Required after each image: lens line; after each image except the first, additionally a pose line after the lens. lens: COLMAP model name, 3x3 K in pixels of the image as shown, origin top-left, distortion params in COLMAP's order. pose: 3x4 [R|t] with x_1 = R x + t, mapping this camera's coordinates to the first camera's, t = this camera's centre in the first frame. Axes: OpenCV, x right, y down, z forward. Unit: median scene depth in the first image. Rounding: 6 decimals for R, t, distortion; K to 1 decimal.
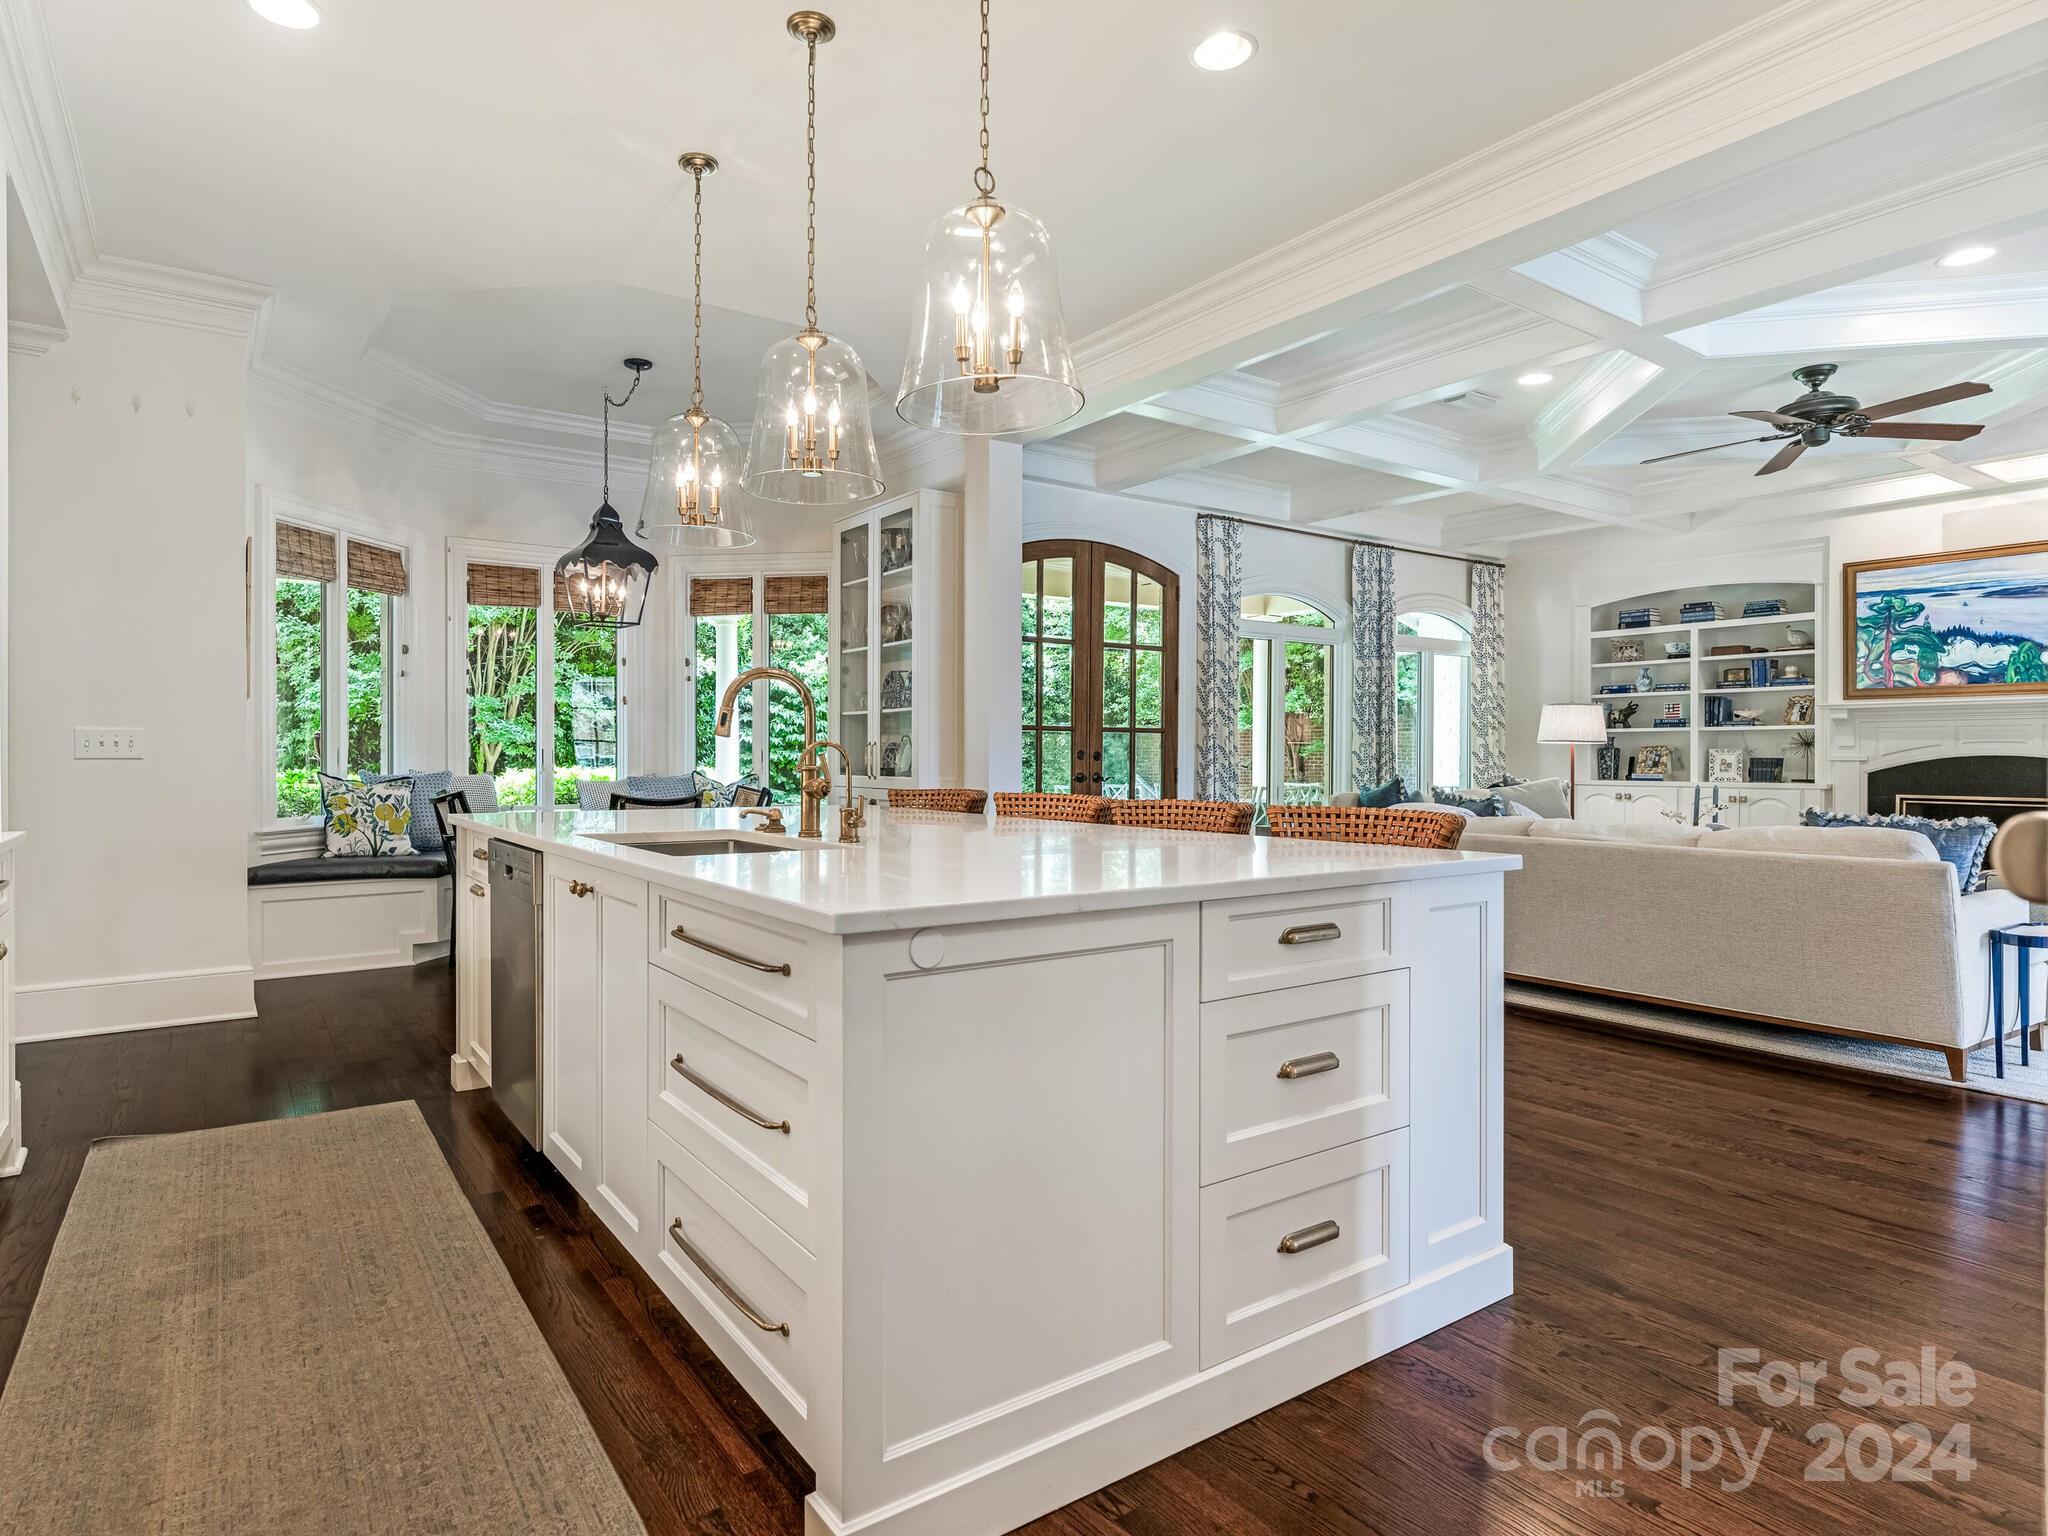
lens RADIAL K [[1113.3, 0, 955.6], [0, 1113.3, 761.8], [0, 0, 1]] dist [-0.008401, 0.001142]
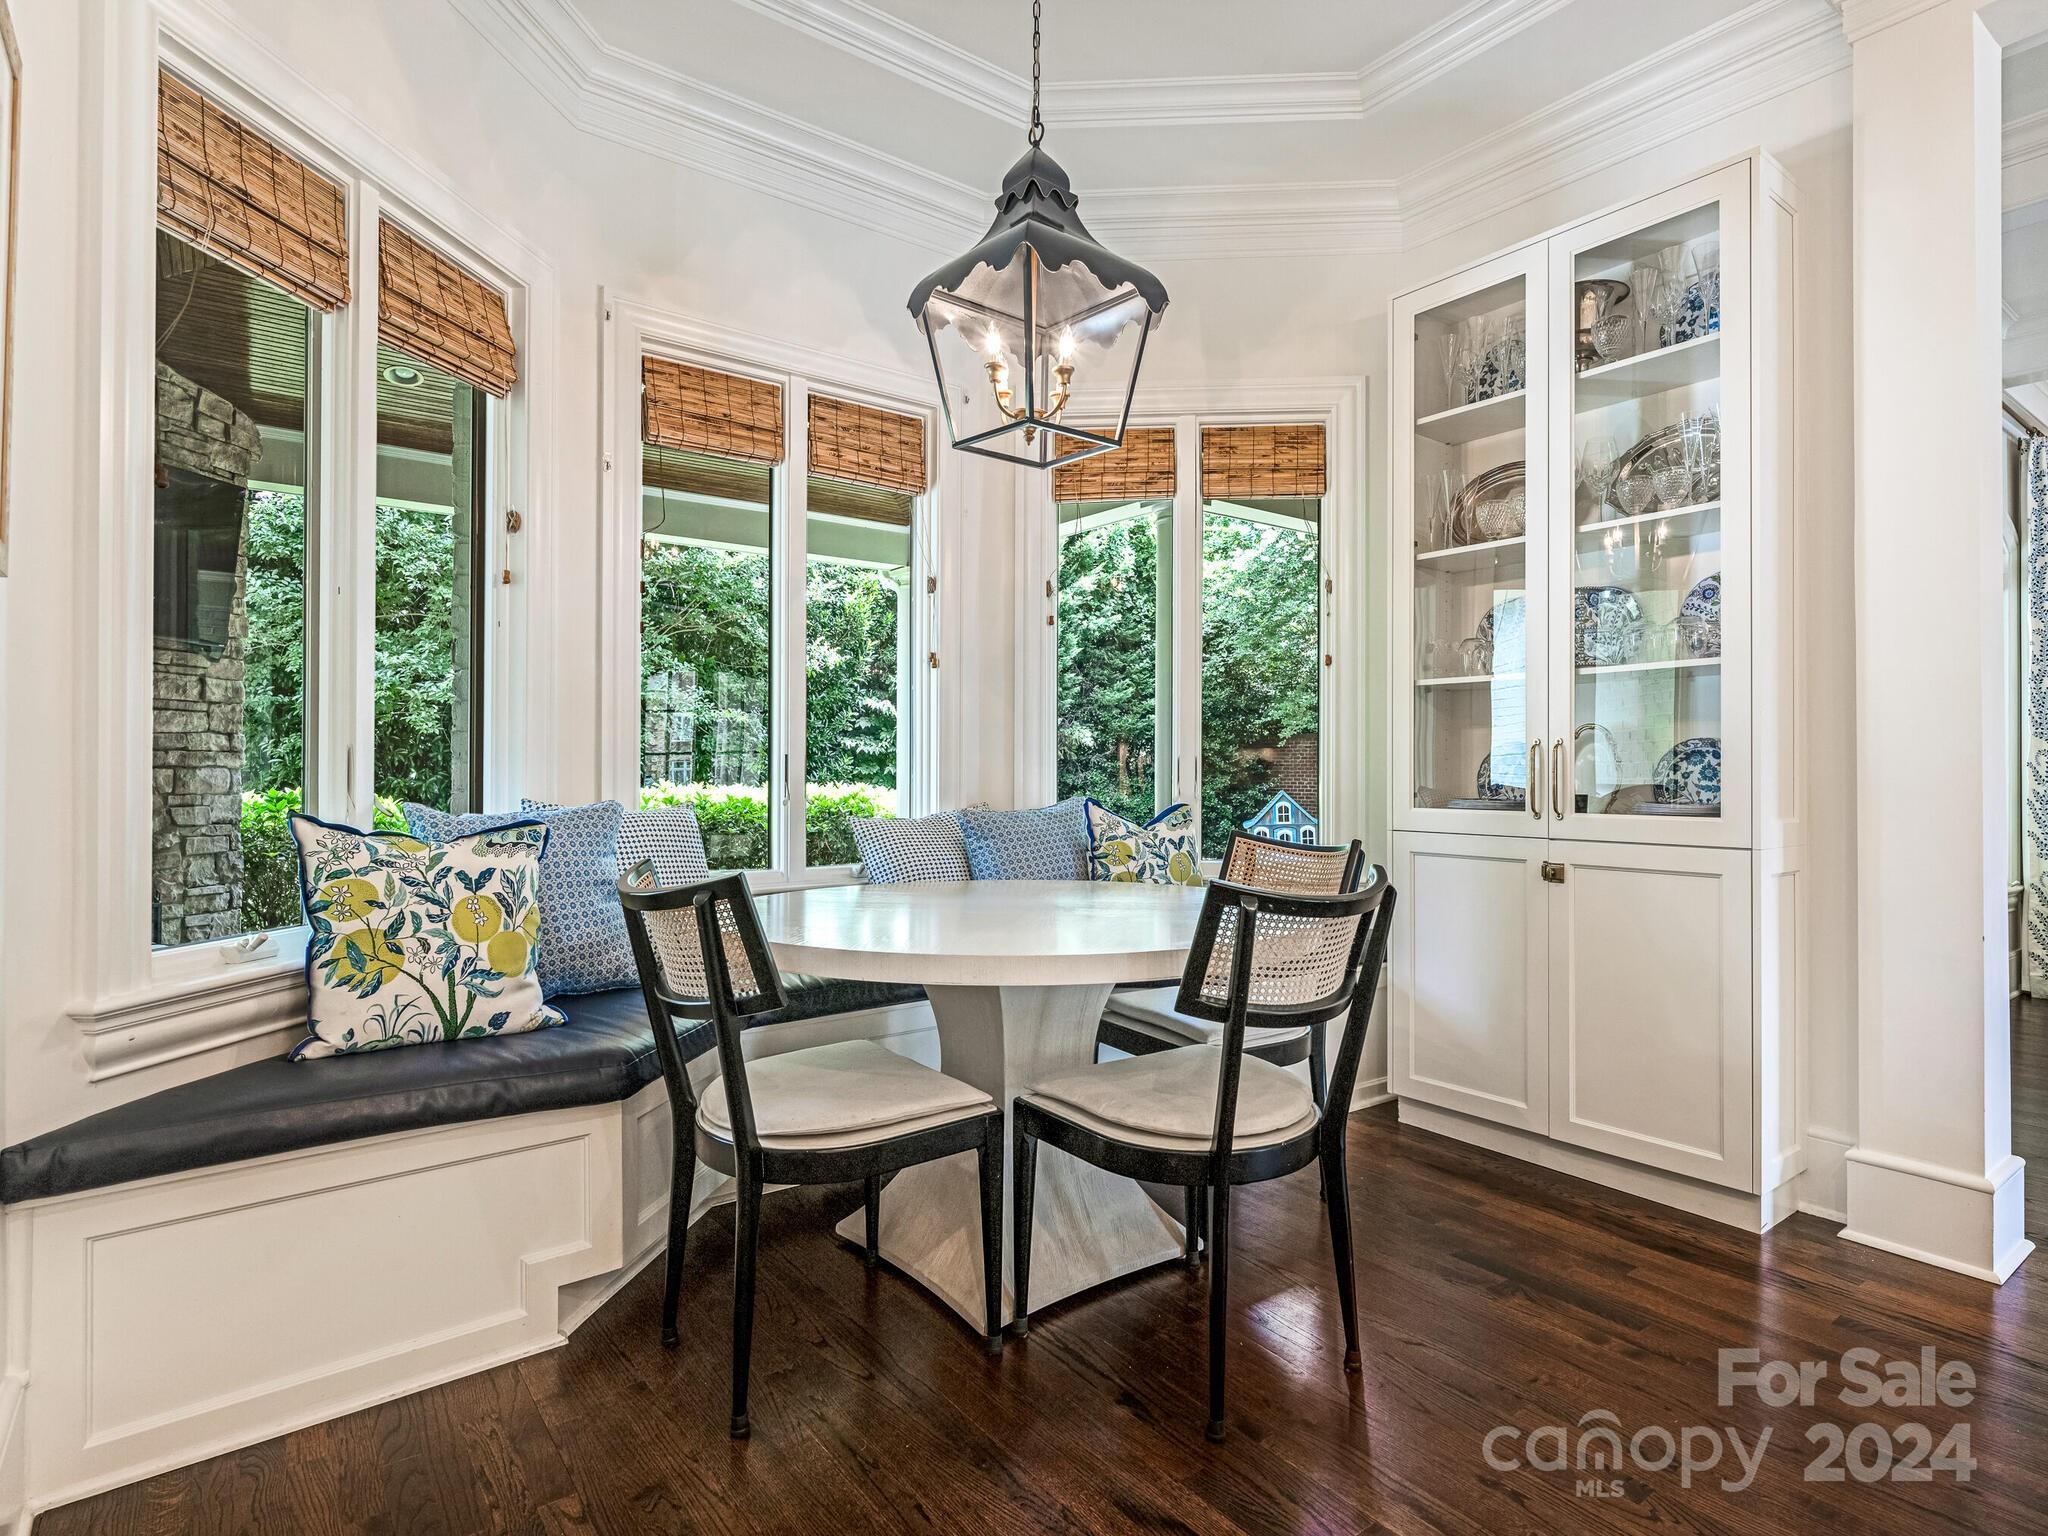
lens RADIAL K [[1098.2, 0, 1024.0], [0, 1098.2, 768.0], [0, 0, 1]] dist [0.003132, 0.001296]
pose [[0.999217, 0.004540, 0.039315, -0.340469], [-0.004171, 0.999947, -0.009450, -0.002165], [-0.039356, 0.009279, 0.999182, 0.615347]]
